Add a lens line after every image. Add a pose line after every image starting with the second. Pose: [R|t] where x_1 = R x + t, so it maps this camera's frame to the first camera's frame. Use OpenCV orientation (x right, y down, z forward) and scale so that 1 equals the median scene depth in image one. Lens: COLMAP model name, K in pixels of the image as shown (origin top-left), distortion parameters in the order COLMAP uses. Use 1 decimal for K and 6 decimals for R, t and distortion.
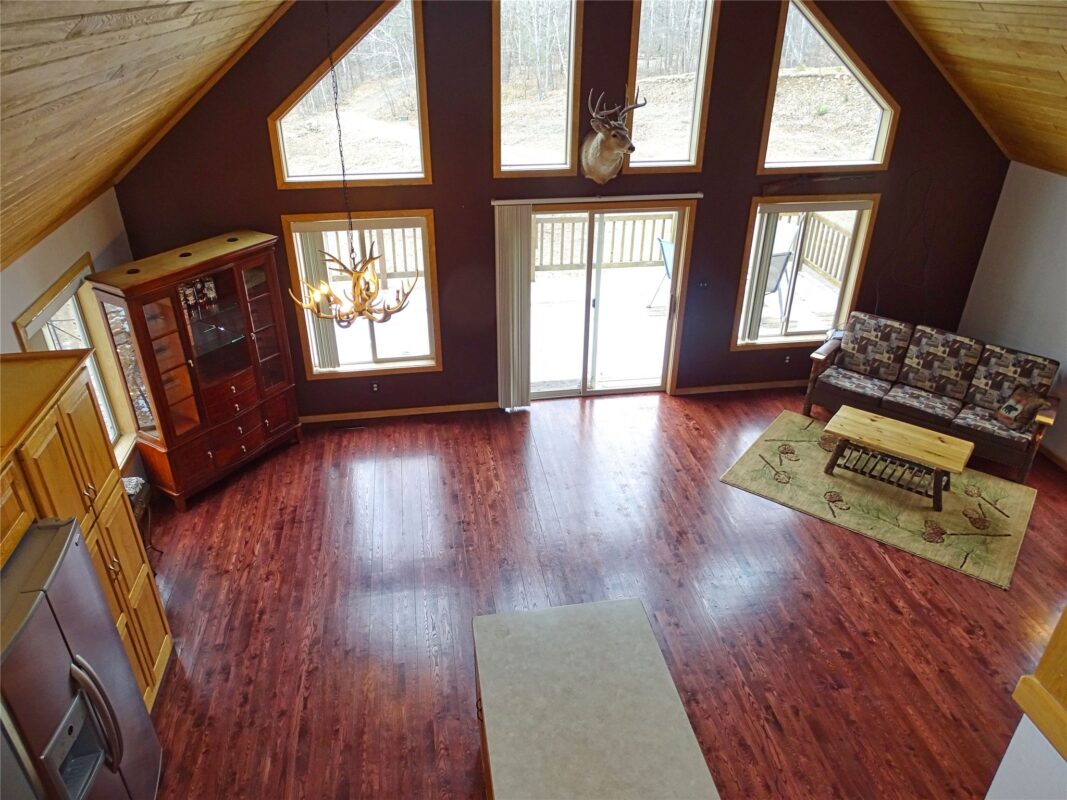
lens RADIAL K [[764.0, 0, 540.9], [0, 764.0, 403.8], [0, 0, 1]] dist [0.020954, -0.002408]
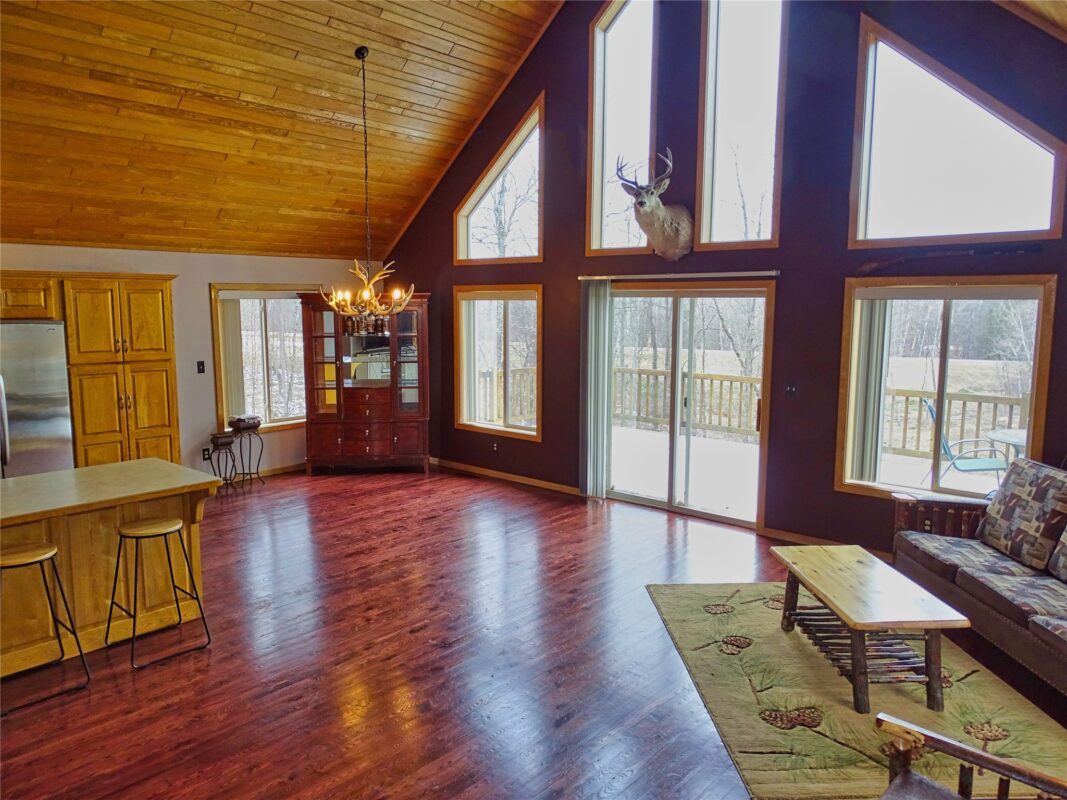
lens RADIAL K [[754.5, 0, 554.1], [0, 754.5, 395.2], [0, 0, 1]] dist [0.005729, 0.002616]
pose [[0.641903, 0.085369, -0.762019, 0.686909], [-0.374598, 0.902036, -0.214495, 0.117196], [0.669057, 0.423136, 0.610999, 0.378093]]
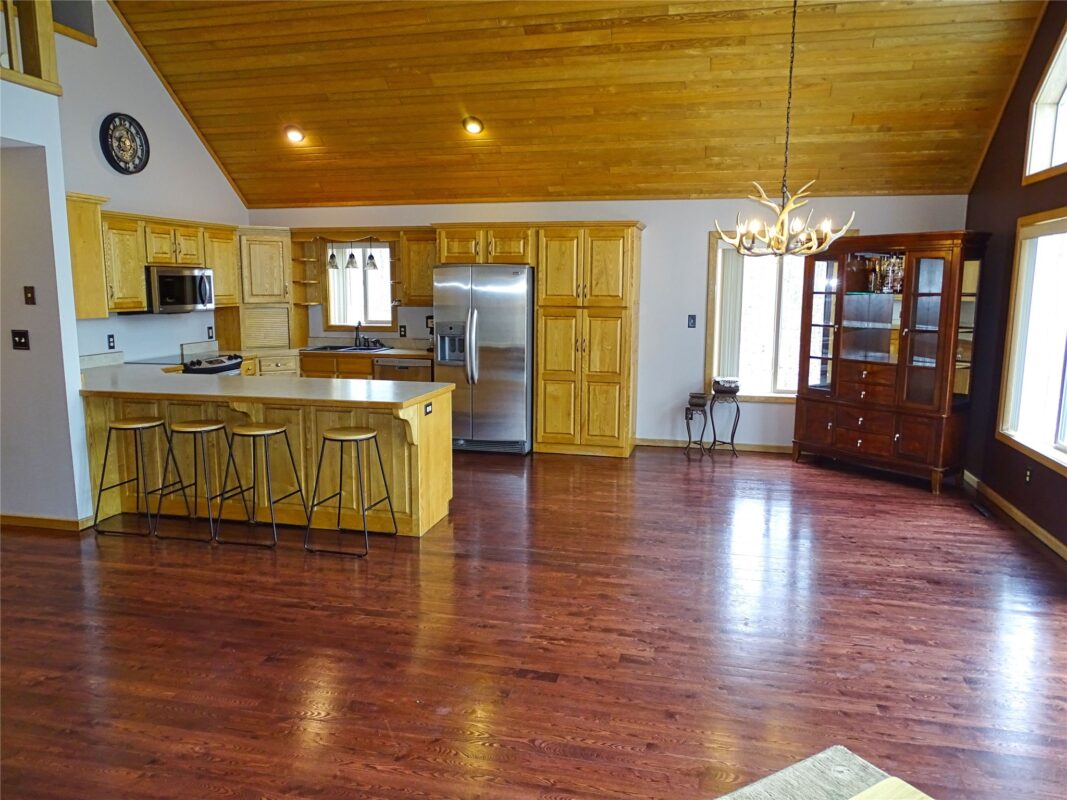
lens RADIAL K [[781.6, 0, 548.2], [0, 781.6, 397.6], [0, 0, 1]] dist [0.003908, 0.003879]
pose [[-0.375869, 0.118638, -0.919047, 0.598221], [-0.467416, 0.832091, 0.298575, -0.090425], [0.800153, 0.541803, -0.257304, 0.833402]]
